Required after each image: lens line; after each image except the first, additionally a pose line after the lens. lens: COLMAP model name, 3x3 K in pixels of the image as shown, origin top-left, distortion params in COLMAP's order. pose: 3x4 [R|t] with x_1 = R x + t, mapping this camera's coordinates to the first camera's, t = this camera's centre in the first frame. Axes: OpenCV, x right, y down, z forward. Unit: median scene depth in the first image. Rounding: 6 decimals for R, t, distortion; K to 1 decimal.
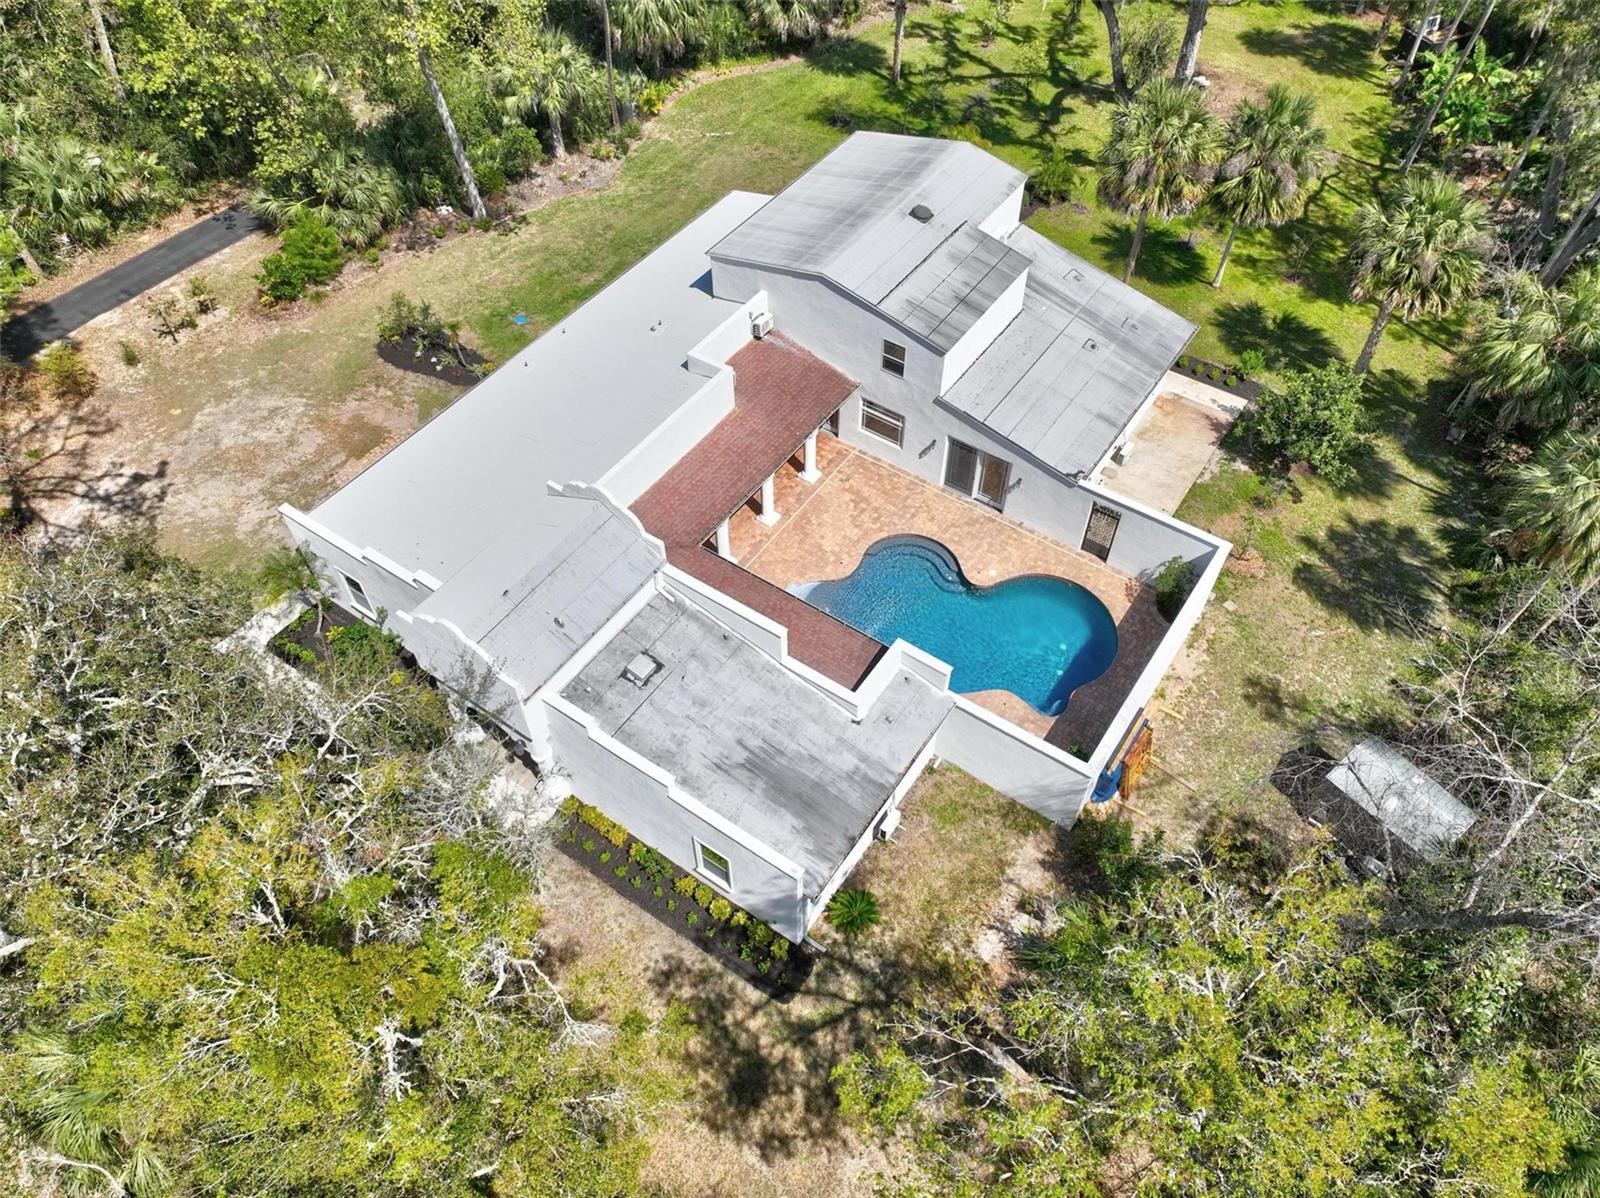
lens RADIAL K [[1122.3, 0, 792.9], [0, 1122.3, 603.0], [0, 0, 1]] dist [-0.002919, 0.018280]
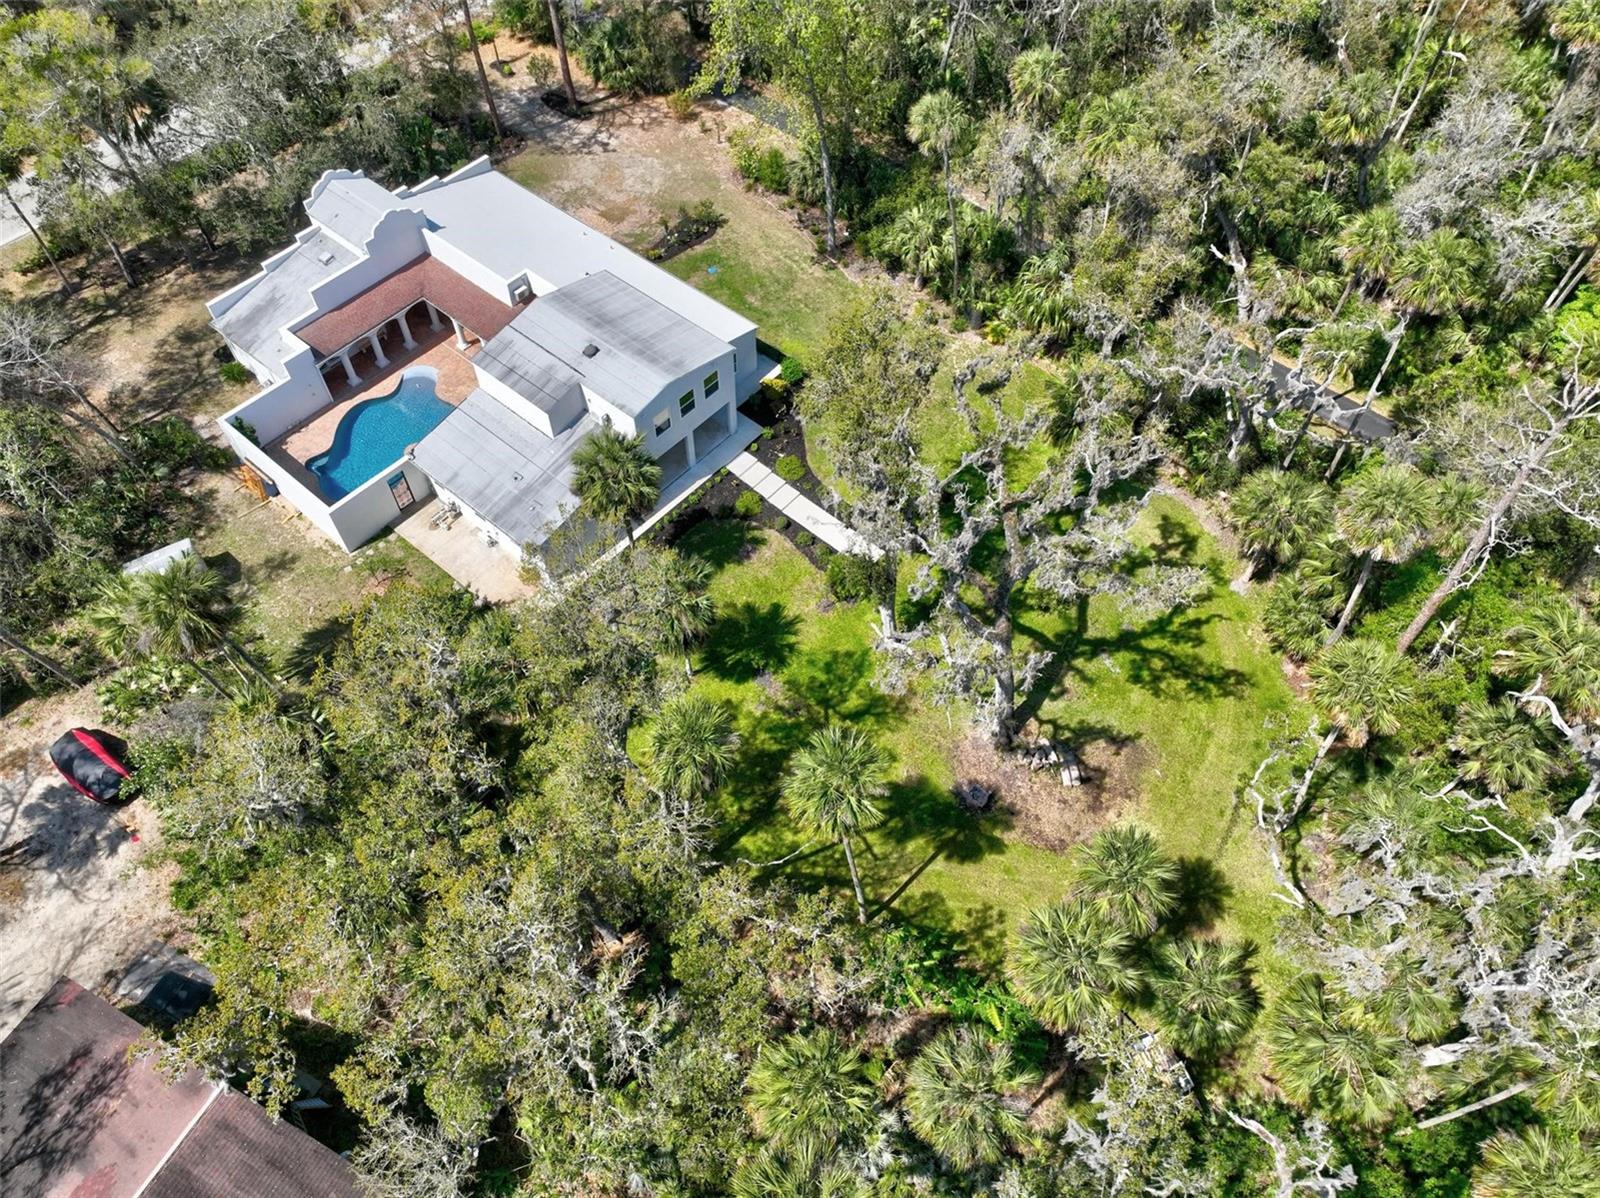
lens RADIAL K [[1122.3, 0, 796.0], [0, 1122.3, 595.5], [0, 0, 1]] dist [-0.002919, 0.018280]
pose [[-0.097813, 0.815598, -0.570292, 0.994881], [-0.778195, 0.294522, 0.554680, -1.067285], [0.620359, 0.498053, 0.605886, 0.357548]]
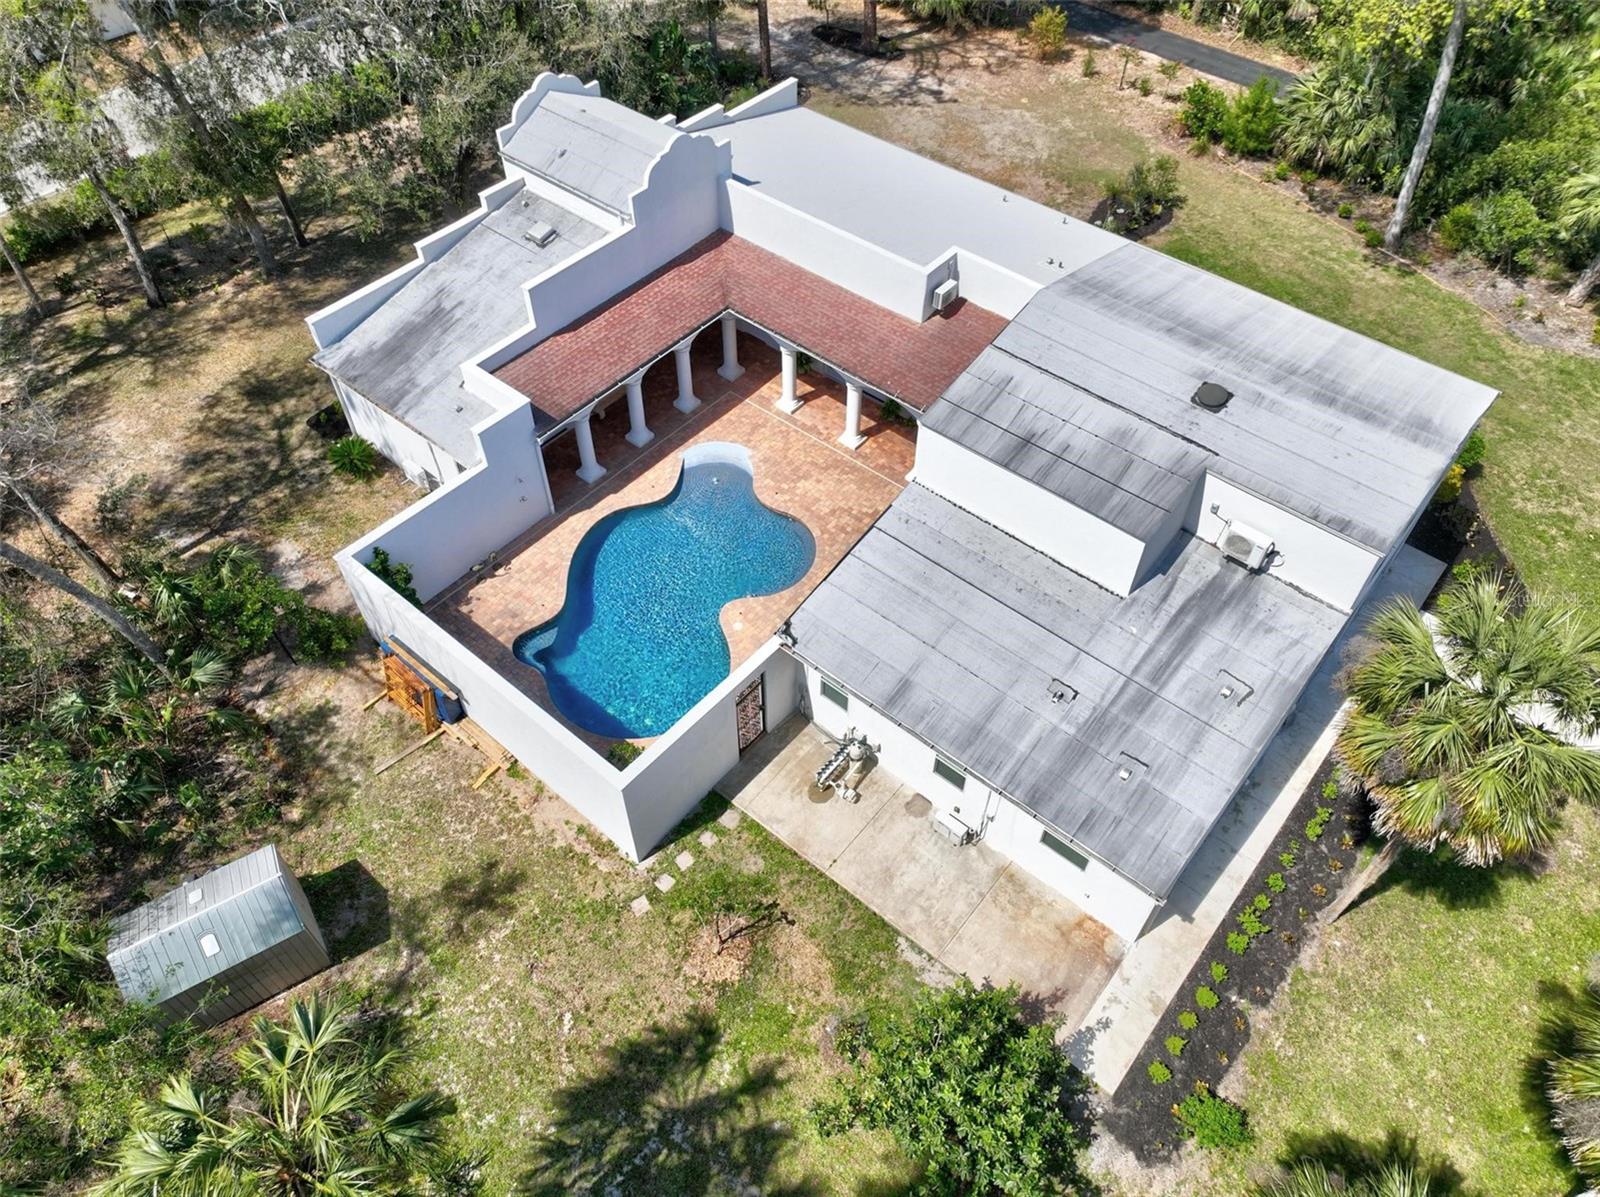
lens RADIAL K [[1122.3, 0, 799.6], [0, 1122.3, 602.5], [0, 0, 1]] dist [-0.002919, 0.018280]
pose [[-0.092124, 0.765877, -0.636353, 0.529253], [-0.777685, 0.343775, 0.526332, -0.383044], [0.621868, 0.543370, 0.563941, 0.459997]]
